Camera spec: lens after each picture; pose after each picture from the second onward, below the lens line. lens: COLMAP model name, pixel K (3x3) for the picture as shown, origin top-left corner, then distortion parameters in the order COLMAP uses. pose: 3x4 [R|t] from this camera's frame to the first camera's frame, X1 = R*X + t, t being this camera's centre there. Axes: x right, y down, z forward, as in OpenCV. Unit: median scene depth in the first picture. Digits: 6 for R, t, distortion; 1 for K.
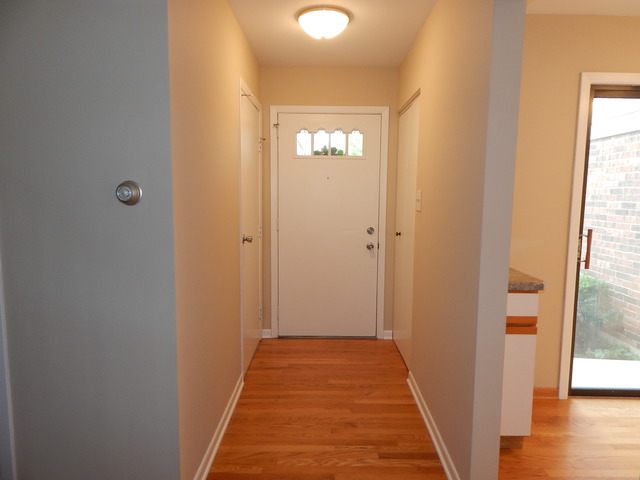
lens RADIAL K [[421.0, 0, 319.7], [0, 421.0, 239.3], [0, 0, 1]] dist [0.008220, 0.000744]
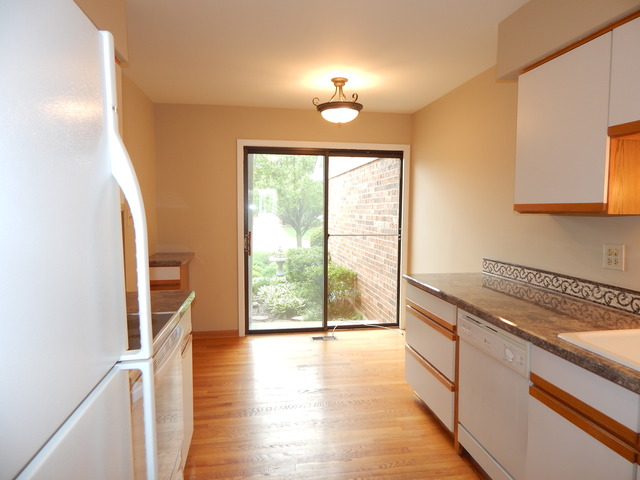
lens RADIAL K [[421.0, 0, 320.4], [0, 421.0, 240.8], [0, 0, 1]] dist [0.008220, 0.000744]
pose [[0.991263, -0.020095, 0.130358, 0.672528], [0.024034, 0.999299, -0.028713, 0.064360], [-0.129690, 0.031596, 0.991051, -0.658601]]
